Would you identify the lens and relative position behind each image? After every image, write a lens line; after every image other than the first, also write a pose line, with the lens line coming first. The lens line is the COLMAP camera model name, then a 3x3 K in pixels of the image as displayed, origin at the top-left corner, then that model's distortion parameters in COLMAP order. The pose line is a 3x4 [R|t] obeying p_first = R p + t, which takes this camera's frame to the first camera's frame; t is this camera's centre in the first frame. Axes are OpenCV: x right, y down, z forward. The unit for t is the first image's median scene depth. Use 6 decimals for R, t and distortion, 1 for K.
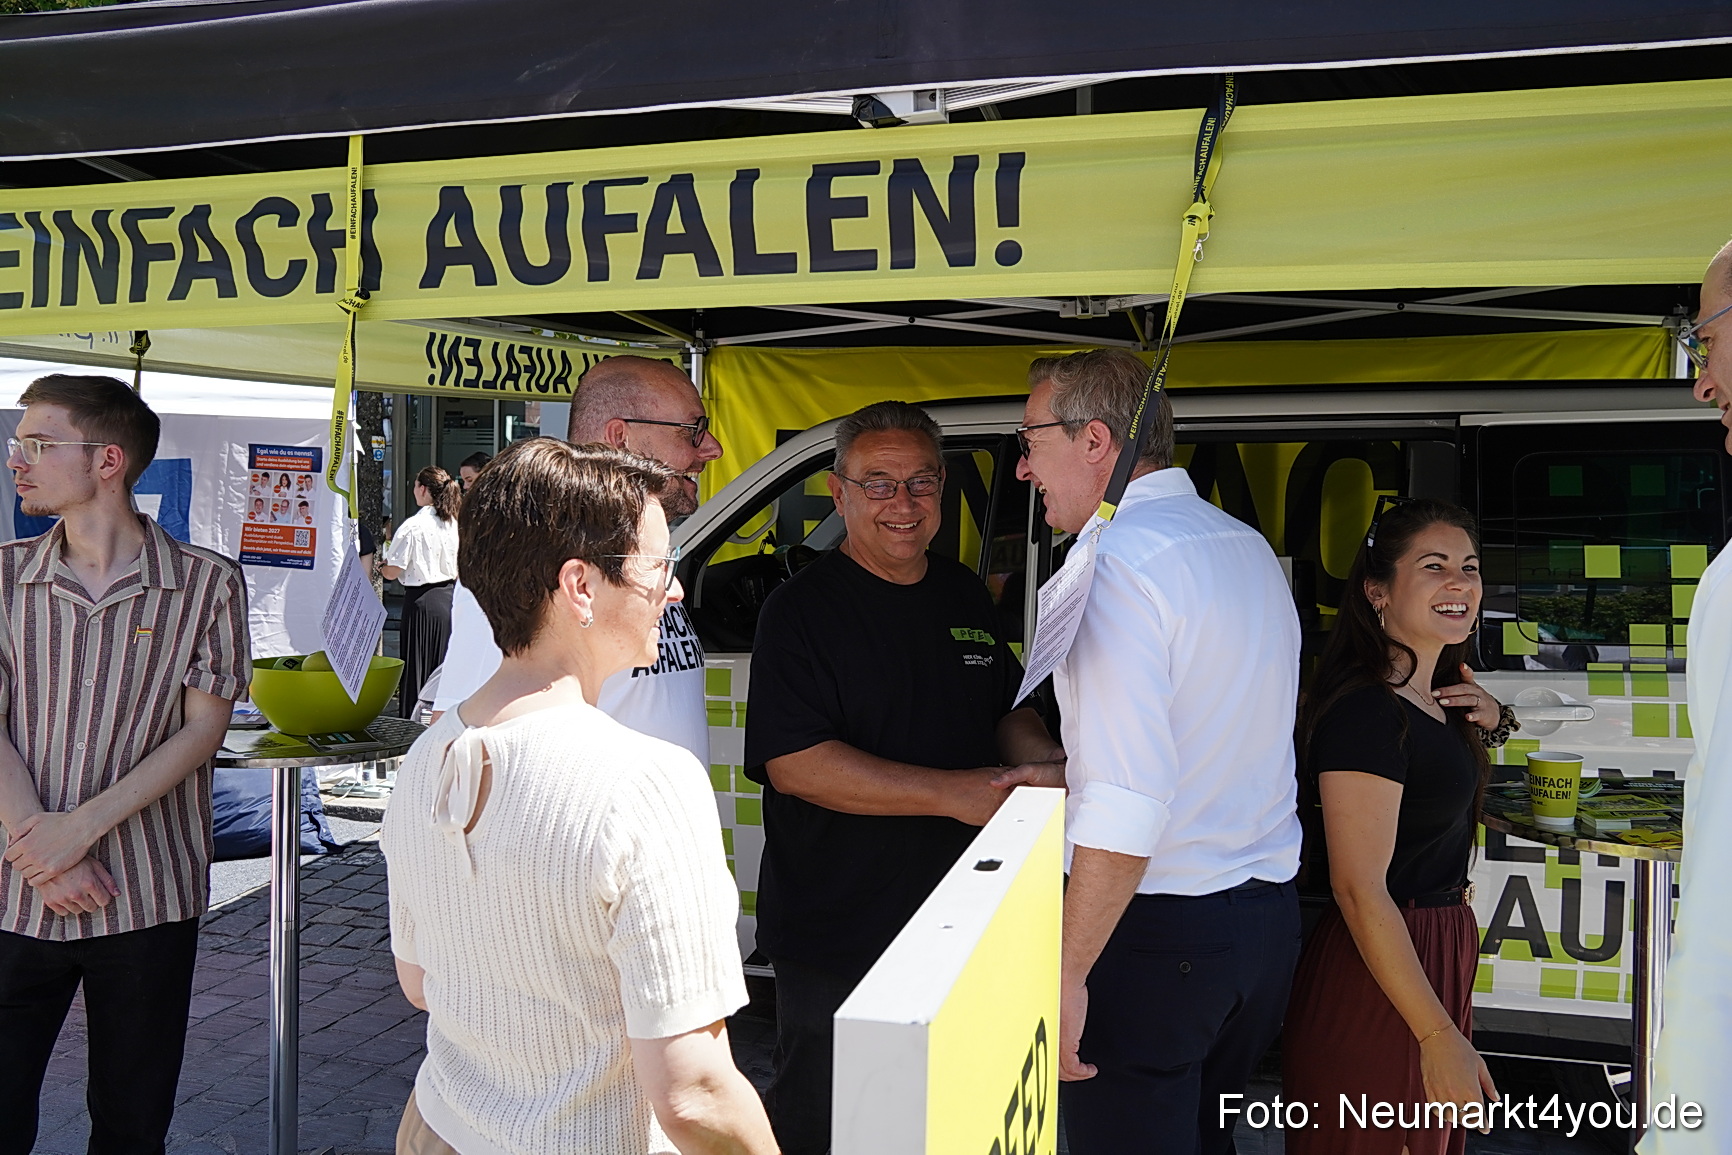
lens RADIAL K [[1402.2, 0, 866.0], [0, 1402.2, 577.5], [0, 0, 1]] dist [-0.039351, 0.006272]
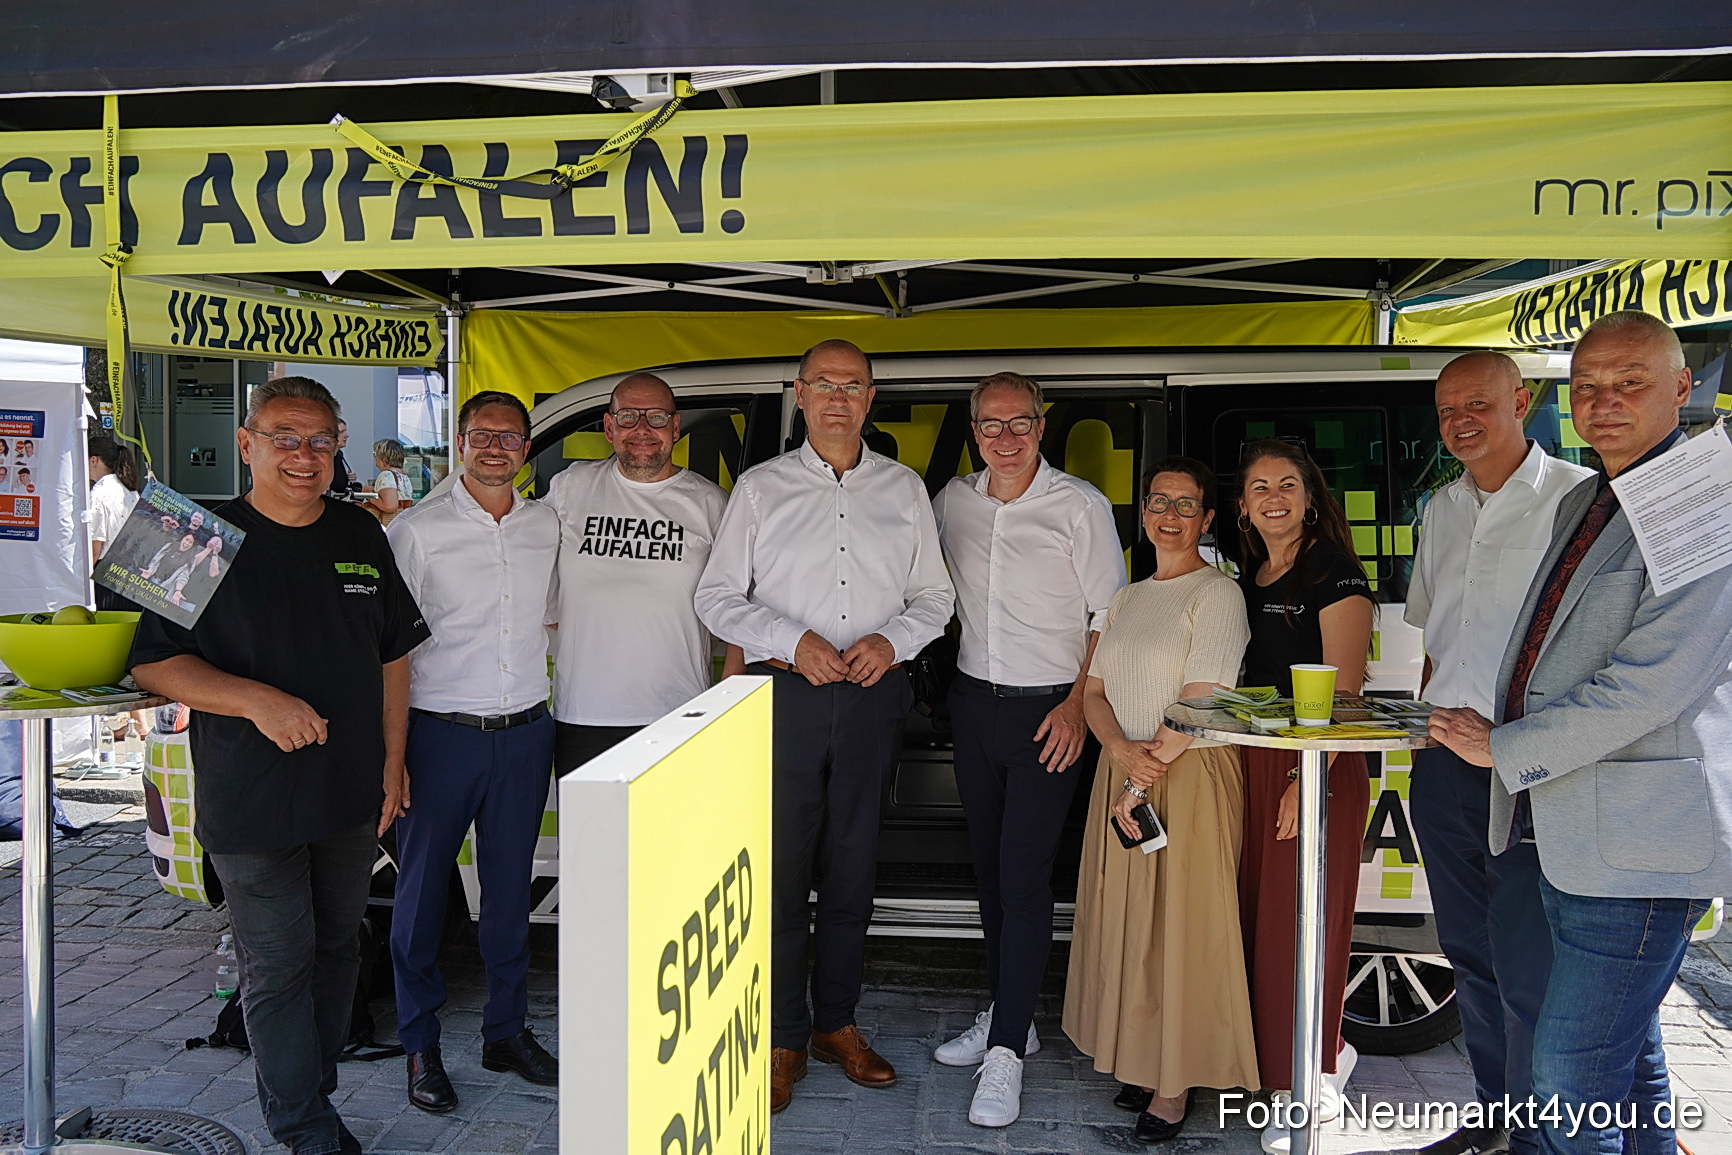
lens RADIAL K [[1468.2, 0, 866.0], [0, 1468.2, 577.5], [0, 0, 1]] dist [-0.057062, 0.069931]
pose [[0.988430, -0.014990, 0.150932, 0.013234], [0.013019, 0.999817, 0.014036, 0.020321], [-0.151115, -0.011909, 0.988444, -0.095391]]
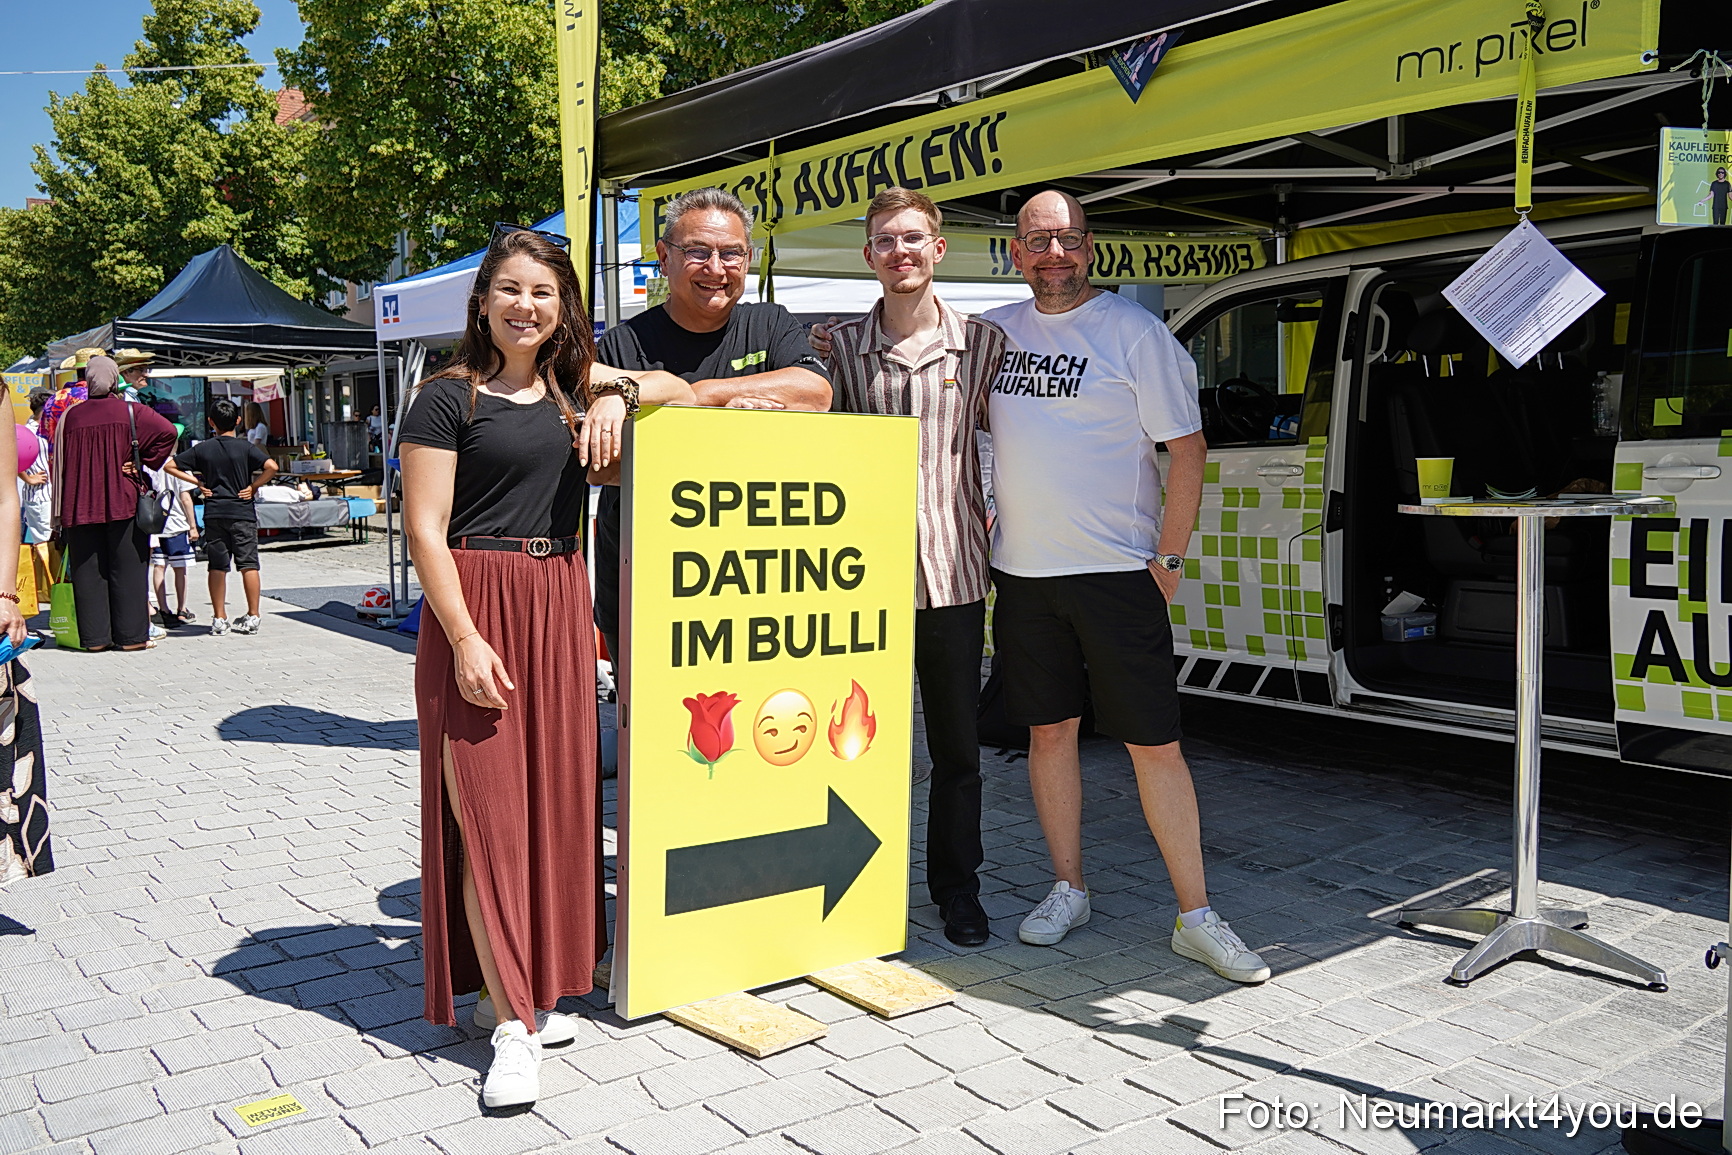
lens RADIAL K [[1541.3, 0, 866.0], [0, 1541.3, 577.5], [0, 0, 1]] dist [0.000373, -0.005460]
pose [[0.794266, 0.040968, -0.606187, 0.650712], [-0.019020, 0.998912, 0.042589, 0.127162], [0.607272, -0.022297, 0.794181, -0.414306]]
